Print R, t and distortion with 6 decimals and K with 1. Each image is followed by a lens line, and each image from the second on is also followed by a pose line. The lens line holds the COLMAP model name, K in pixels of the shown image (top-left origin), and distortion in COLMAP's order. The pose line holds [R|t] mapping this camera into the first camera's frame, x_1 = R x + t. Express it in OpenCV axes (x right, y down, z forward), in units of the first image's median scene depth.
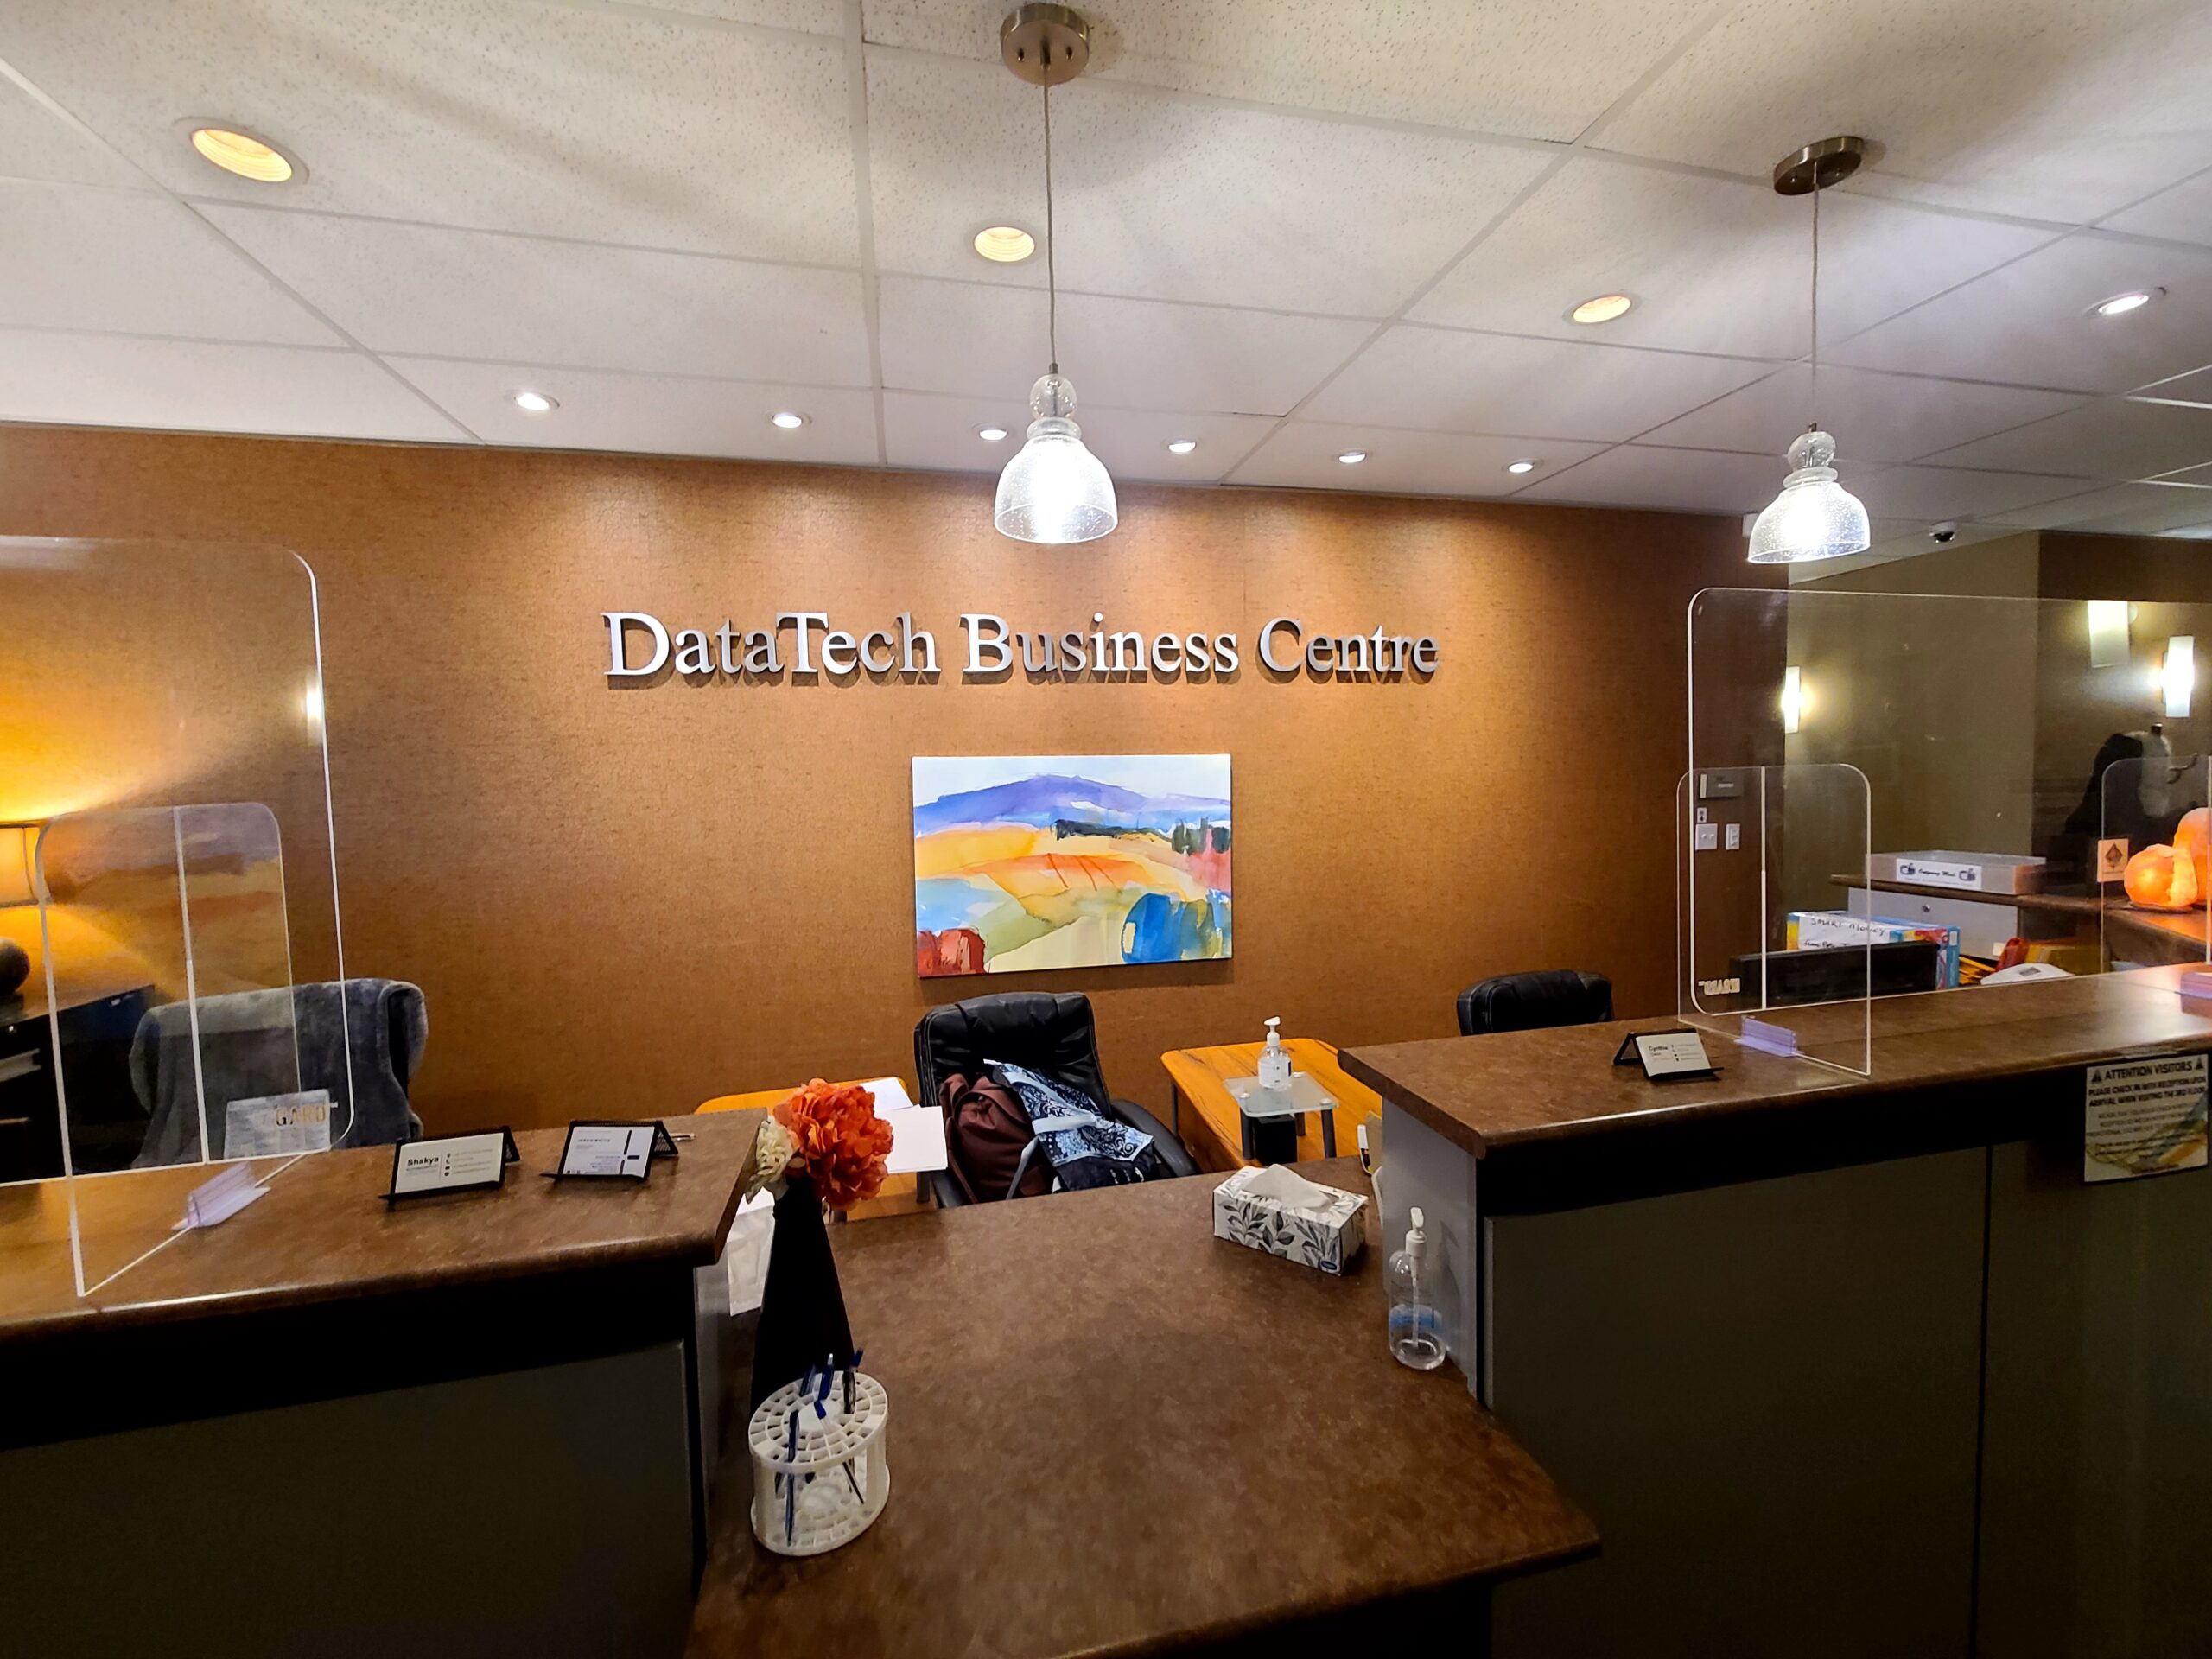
lens RADIAL K [[900.5, 0, 1110.0], [0, 900.5, 817.5], [0, 0, 1]] dist [0.001116, 0.000239]
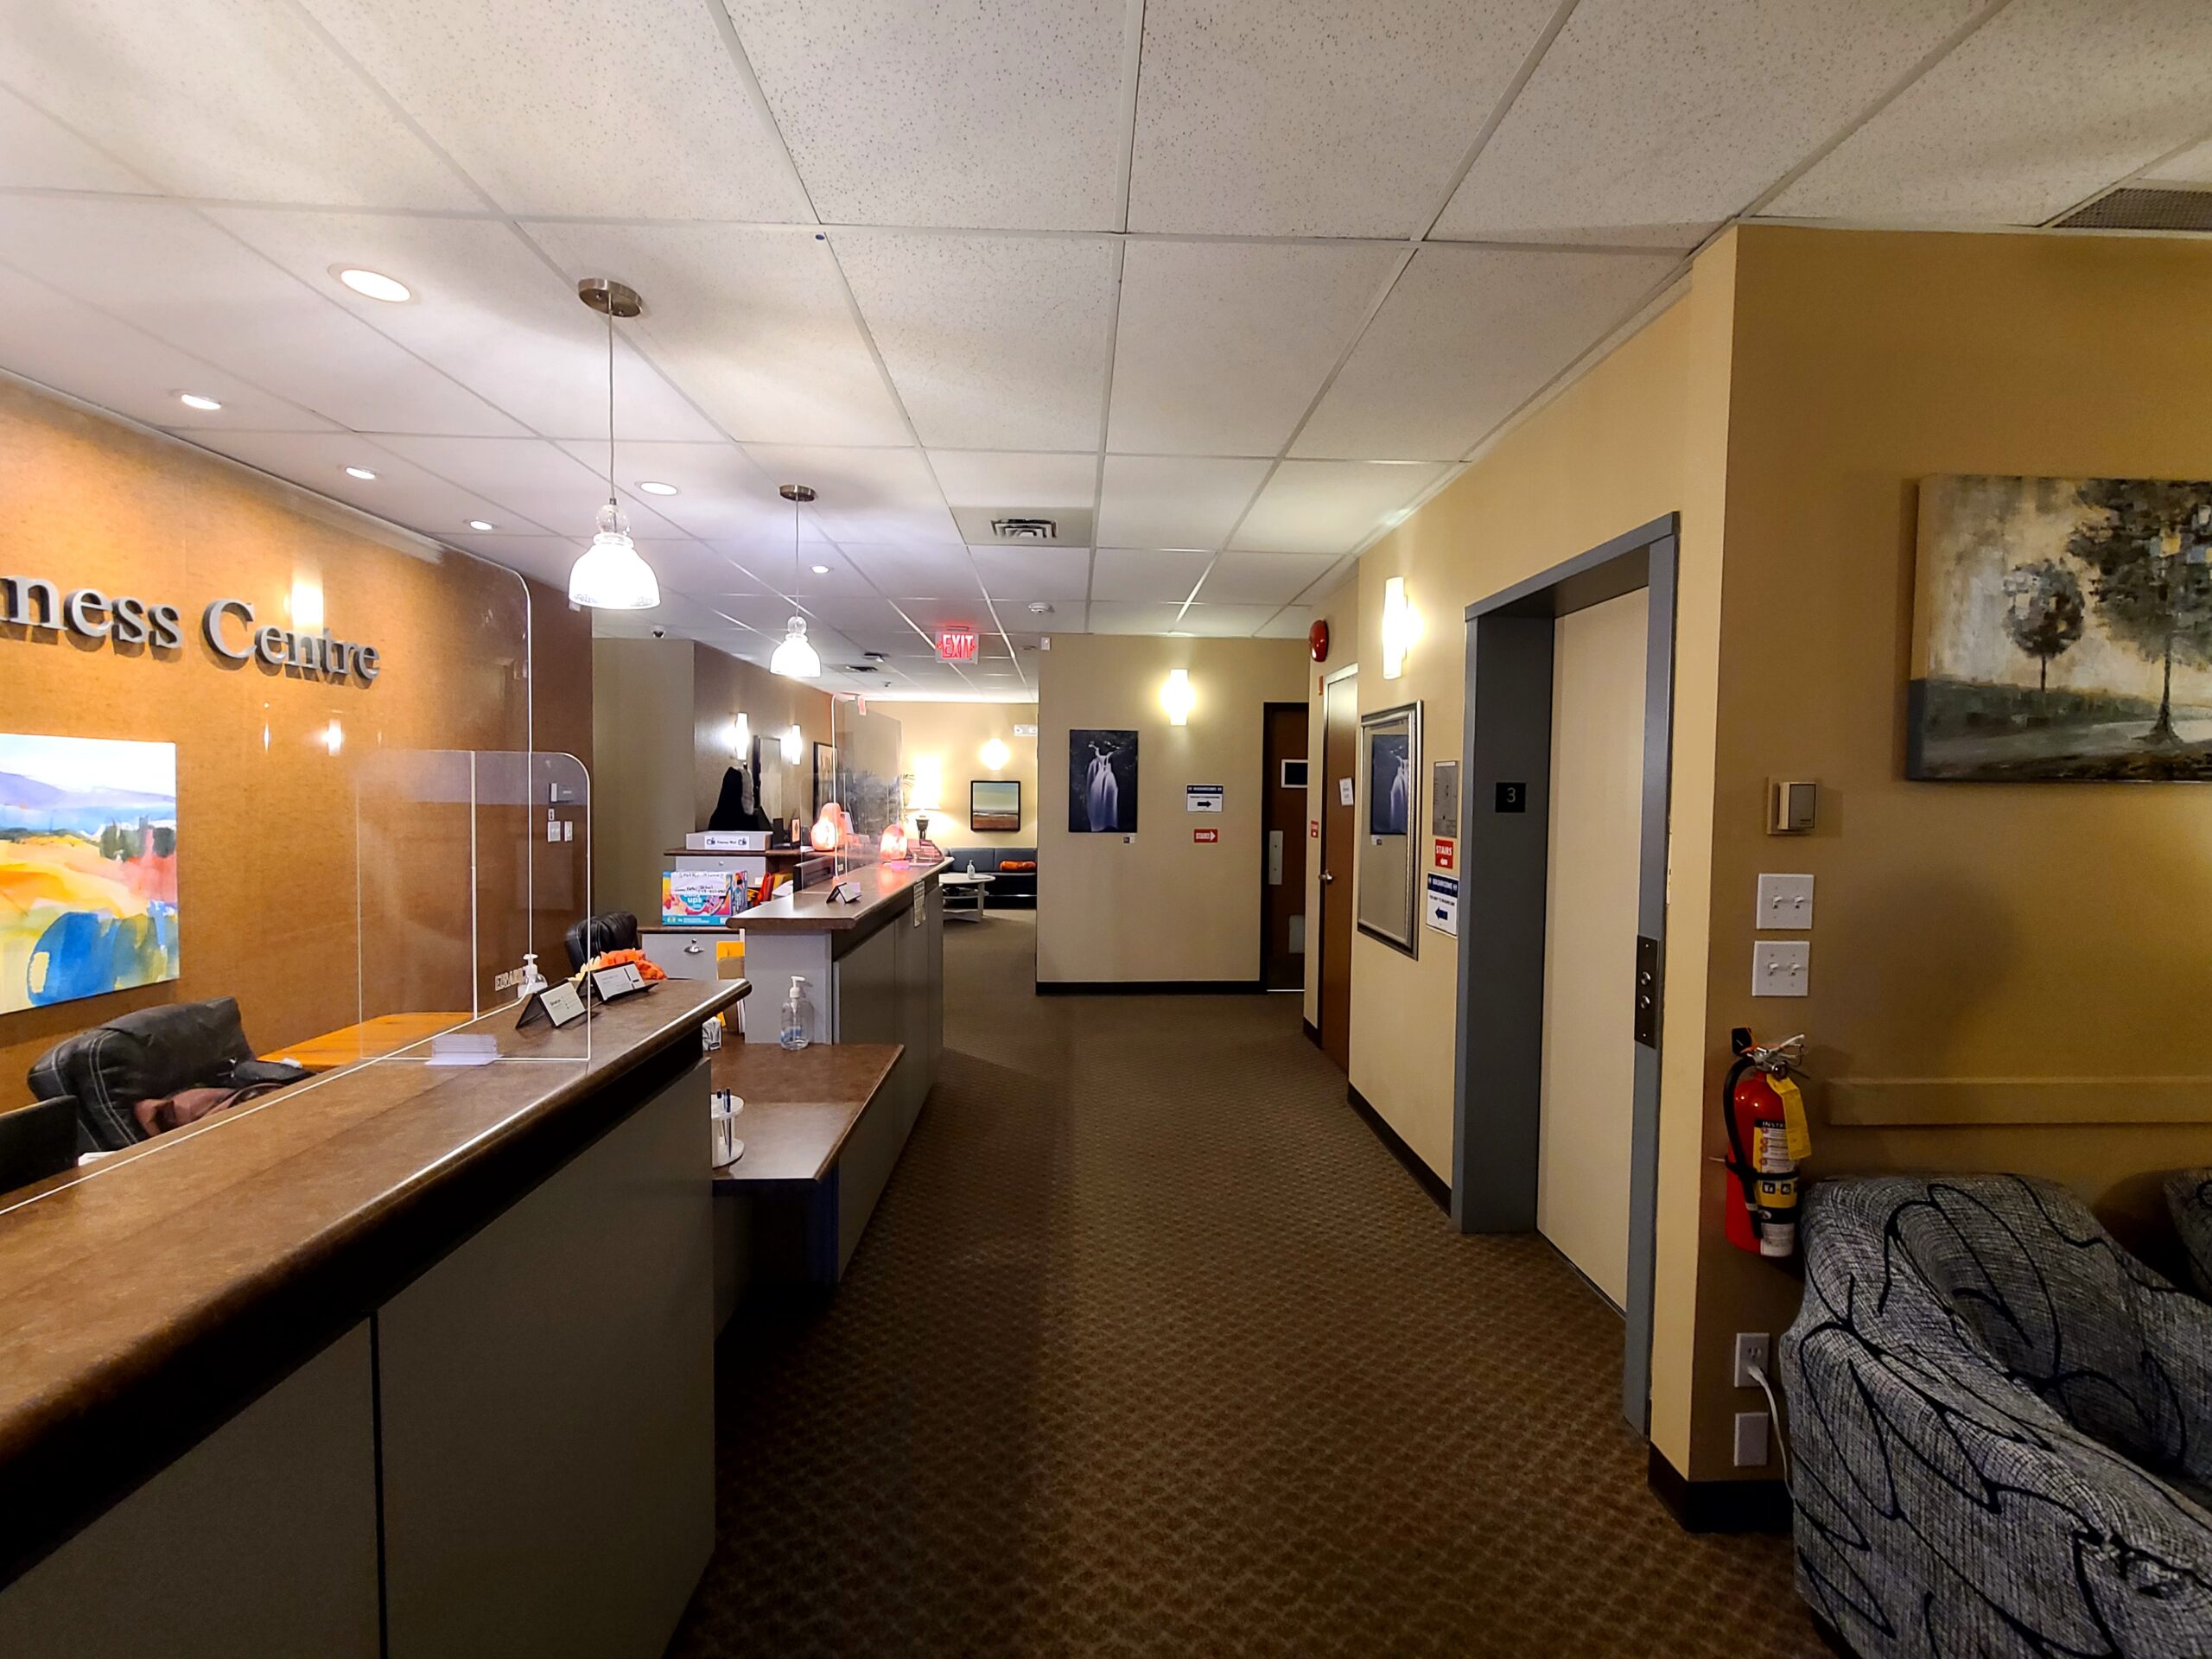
lens RADIAL K [[900.5, 0, 1108.7], [0, 900.5, 823.9], [0, 0, 1]] dist [0.001116, 0.000239]
pose [[0.191462, -0.015390, 0.981379, -0.551211], [0.031647, 0.999454, 0.009499, 0.027985], [-0.980990, 0.029239, 0.191845, -0.049004]]
